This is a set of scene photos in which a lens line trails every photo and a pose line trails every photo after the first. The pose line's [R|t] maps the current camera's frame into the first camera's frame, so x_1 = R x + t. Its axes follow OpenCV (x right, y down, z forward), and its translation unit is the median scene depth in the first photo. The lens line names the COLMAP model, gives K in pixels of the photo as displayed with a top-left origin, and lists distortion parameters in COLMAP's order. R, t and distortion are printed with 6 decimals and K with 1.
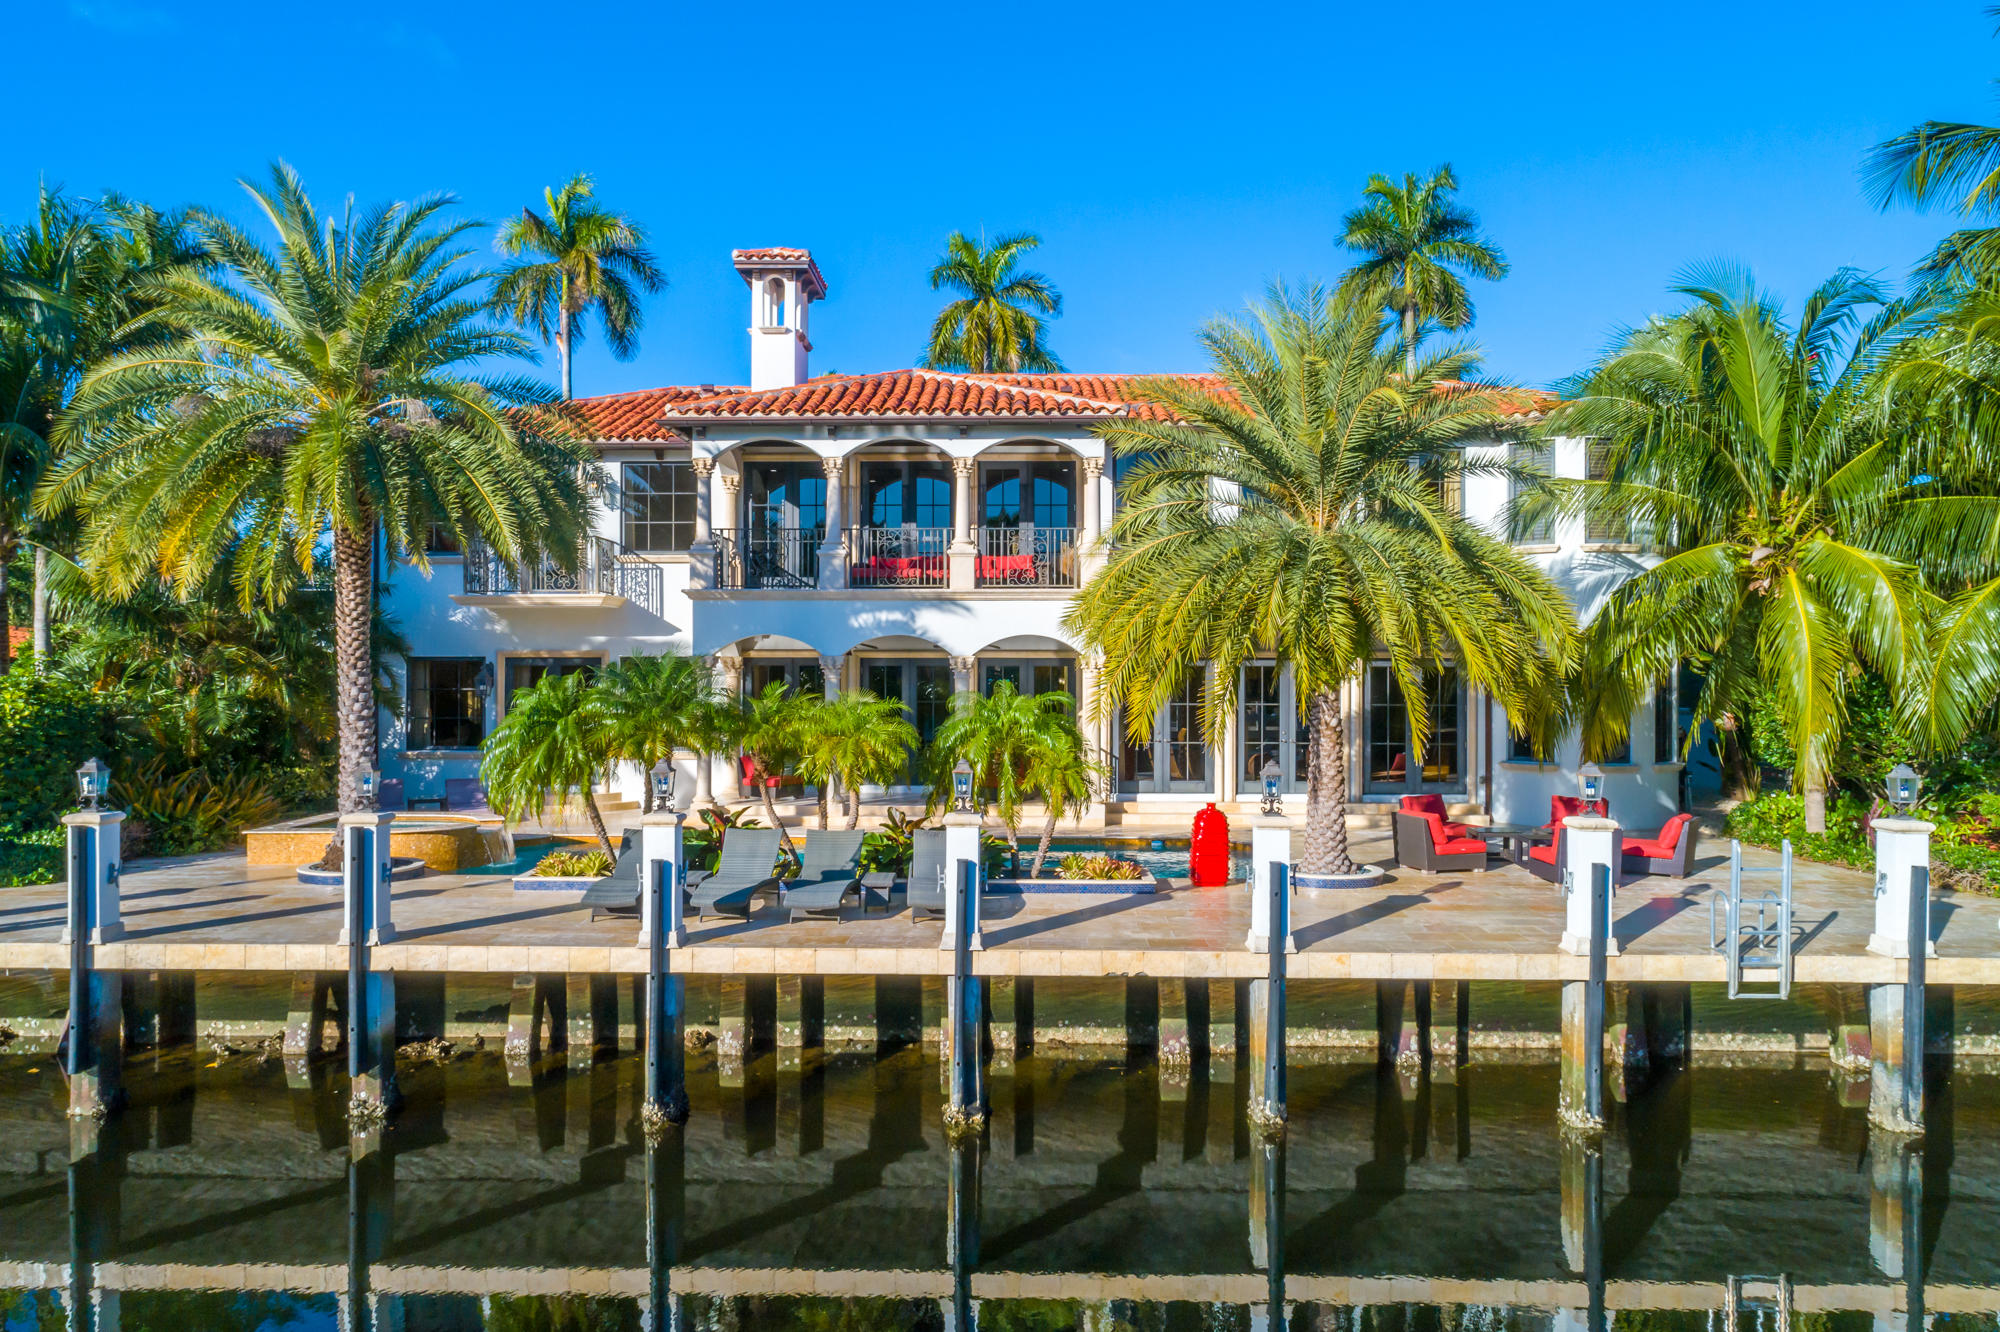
lens RADIAL K [[1517.8, 0, 983.0], [0, 1517.8, 671.8], [0, 0, 1]] dist [-0.005504, -0.008700]
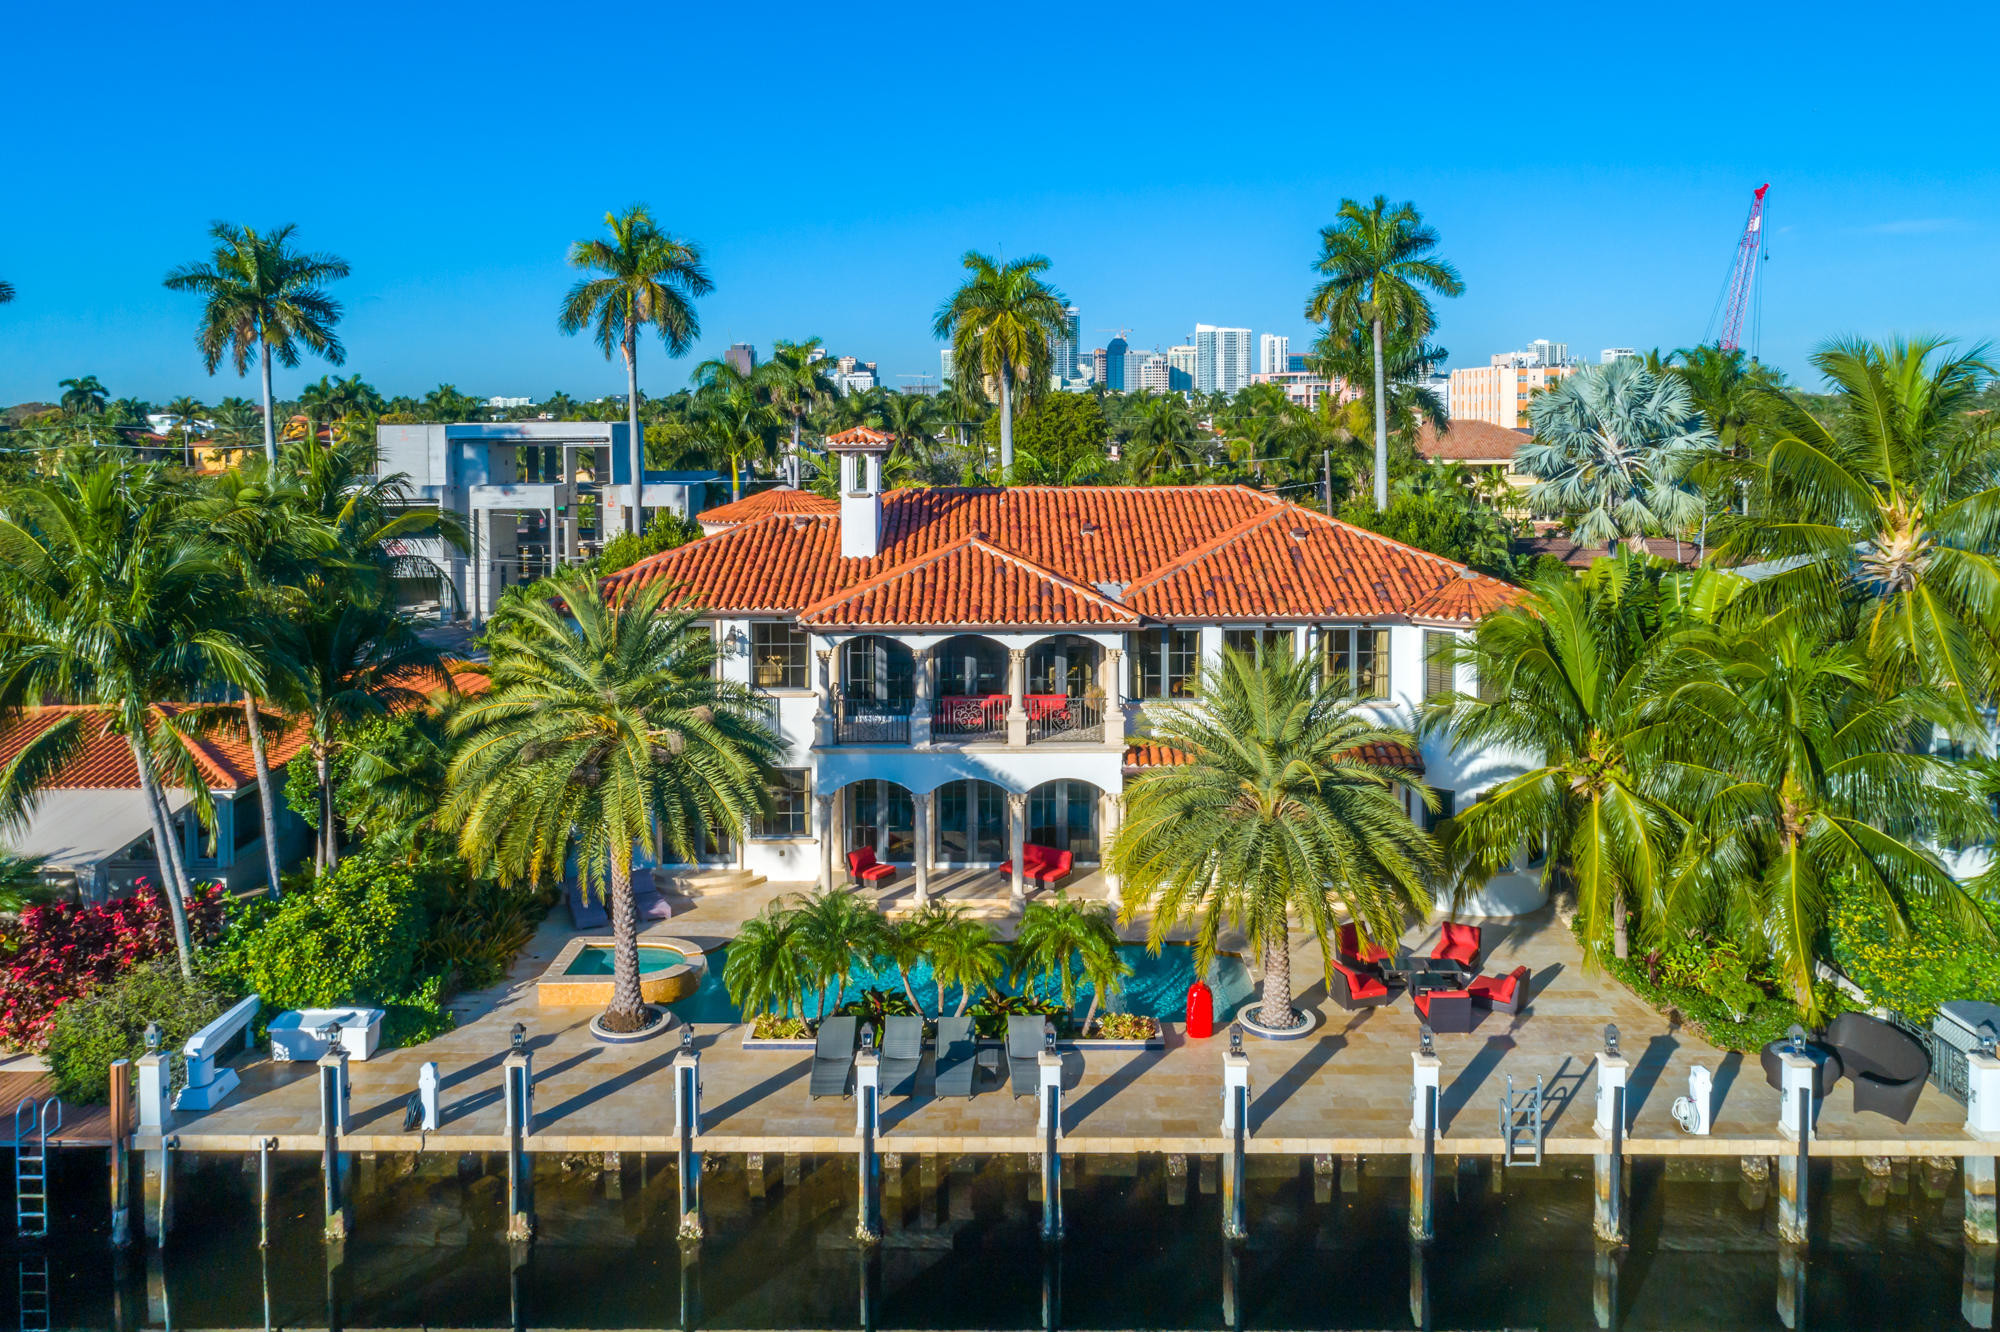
lens RADIAL K [[1369.1, 0, 1016.2], [0, 1369.1, 667.9], [0, 0, 1]] dist [0.012215, 0.005251]
pose [[0.999851, -0.012322, 0.012072, -0.027440], [0.011774, 0.998943, 0.044427, -0.171338], [-0.012606, -0.044278, 0.998940, -0.208096]]
